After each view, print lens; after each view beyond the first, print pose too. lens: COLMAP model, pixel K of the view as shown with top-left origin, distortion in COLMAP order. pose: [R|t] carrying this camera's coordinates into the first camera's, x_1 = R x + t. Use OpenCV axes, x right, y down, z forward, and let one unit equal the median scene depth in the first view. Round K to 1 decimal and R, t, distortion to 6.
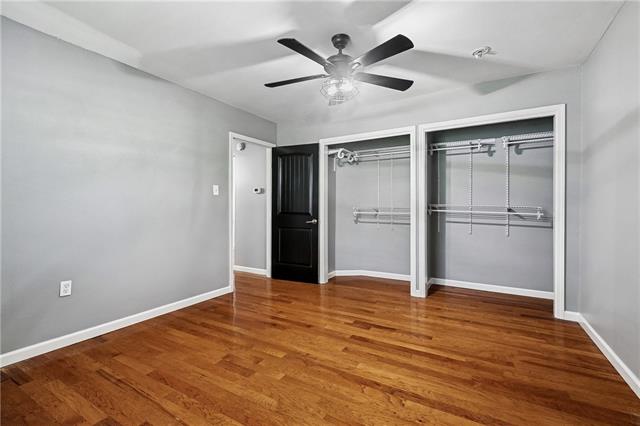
lens RADIAL K [[279.1, 0, 318.1], [0, 279.1, 209.0], [0, 0, 1]] dist [-0.001597, -0.000967]
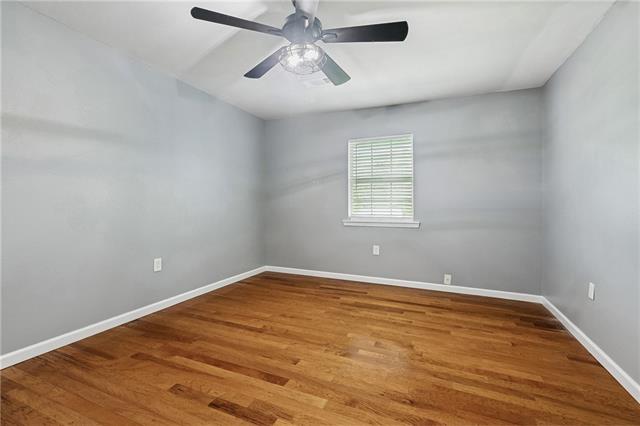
lens RADIAL K [[279.1, 0, 318.1], [0, 279.1, 209.0], [0, 0, 1]] dist [-0.001597, -0.000967]
pose [[-0.992081, -0.006193, -0.125448, 0.151677], [-0.009501, 0.999622, 0.025788, -0.010386], [0.125241, 0.026776, -0.991765, 1.985087]]
